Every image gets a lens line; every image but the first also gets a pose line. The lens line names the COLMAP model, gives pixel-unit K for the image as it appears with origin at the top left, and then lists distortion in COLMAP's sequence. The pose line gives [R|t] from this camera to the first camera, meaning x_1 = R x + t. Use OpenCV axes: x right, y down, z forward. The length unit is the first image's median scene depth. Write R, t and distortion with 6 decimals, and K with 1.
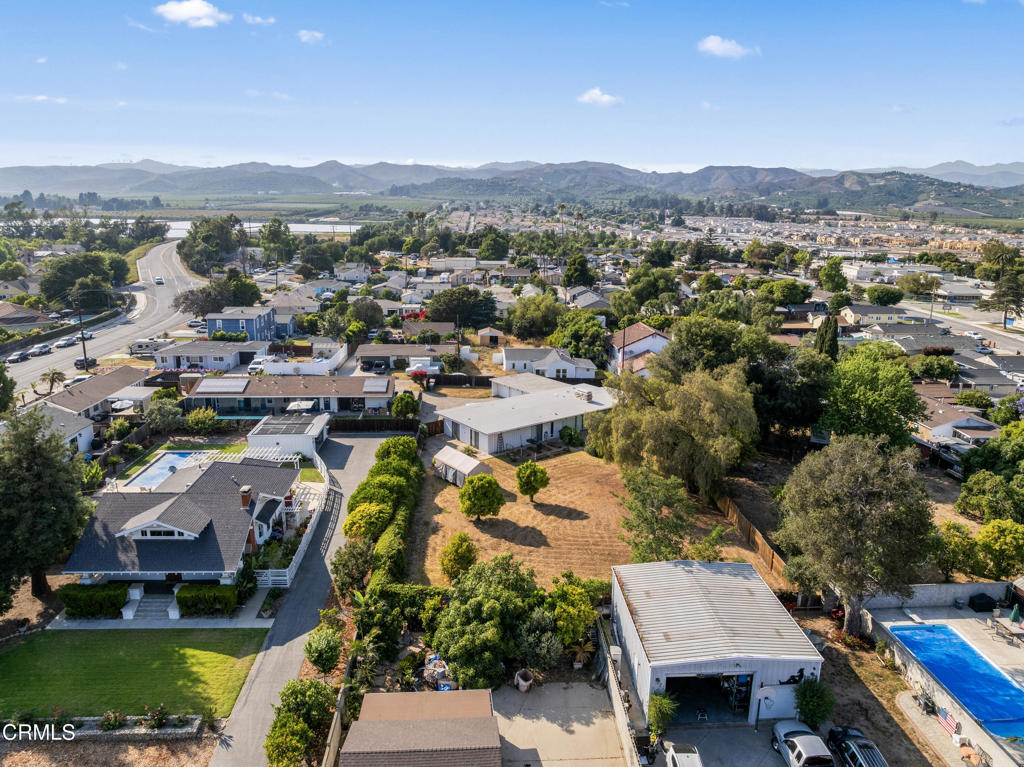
lens RADIAL K [[714.8, 0, 512.0], [0, 714.8, 383.5], [0, 0, 1]] dist [-0.039357, -0.000598]
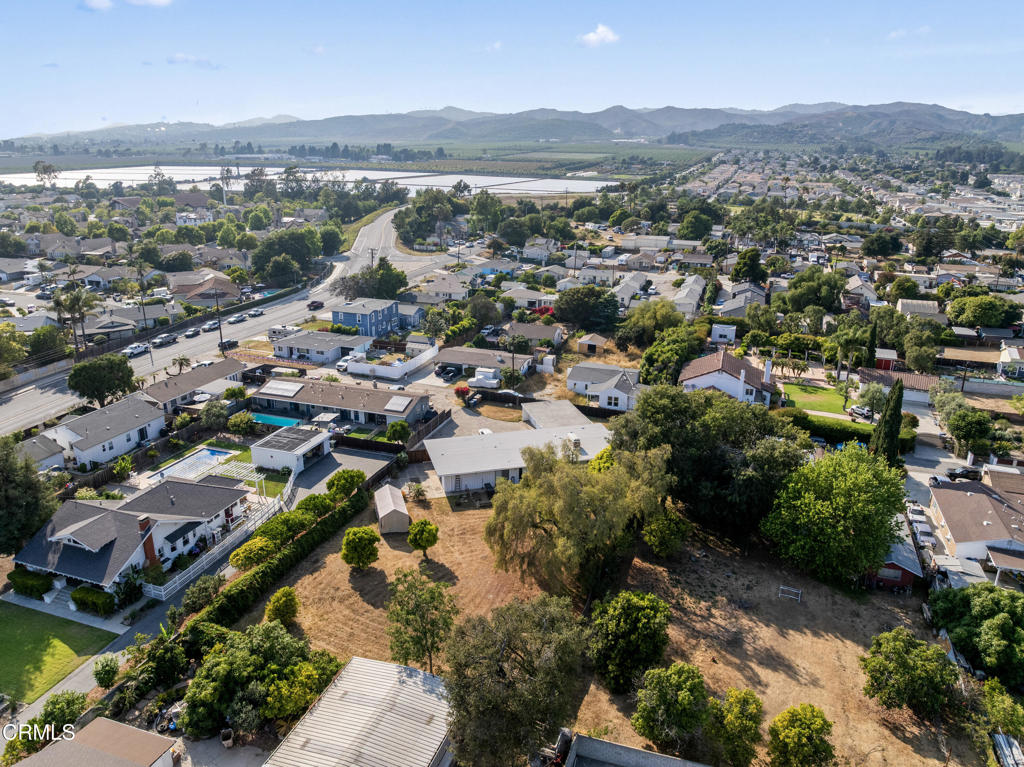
lens RADIAL K [[714.8, 0, 512.0], [0, 714.8, 383.5], [0, 0, 1]] dist [-0.039357, -0.000598]
pose [[0.927025, 0.113673, -0.357356, 0.393572], [-0.087258, 0.992180, 0.089248, -0.154888], [0.364706, -0.051553, 0.929694, 0.053053]]
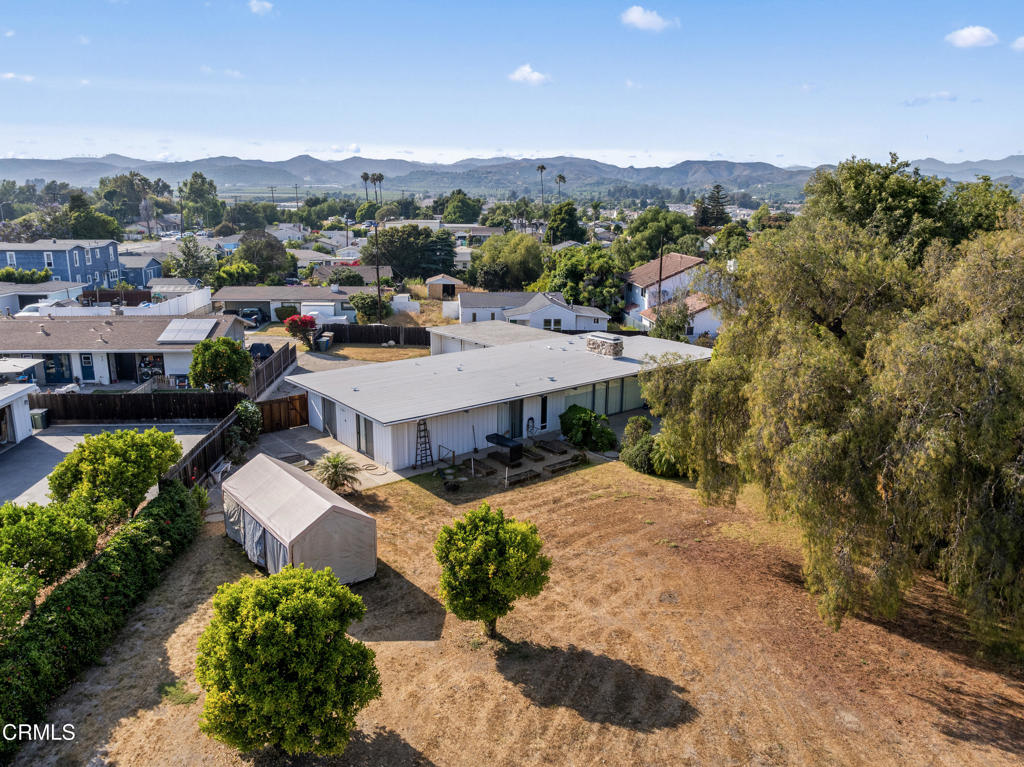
lens RADIAL K [[714.8, 0, 512.0], [0, 714.8, 383.5], [0, 0, 1]] dist [-0.039357, -0.000598]
pose [[0.999494, -0.007879, 0.030810, 0.021869], [0.007793, 0.999965, 0.002900, 0.044054], [-0.030832, -0.002658, 0.999521, 0.544866]]
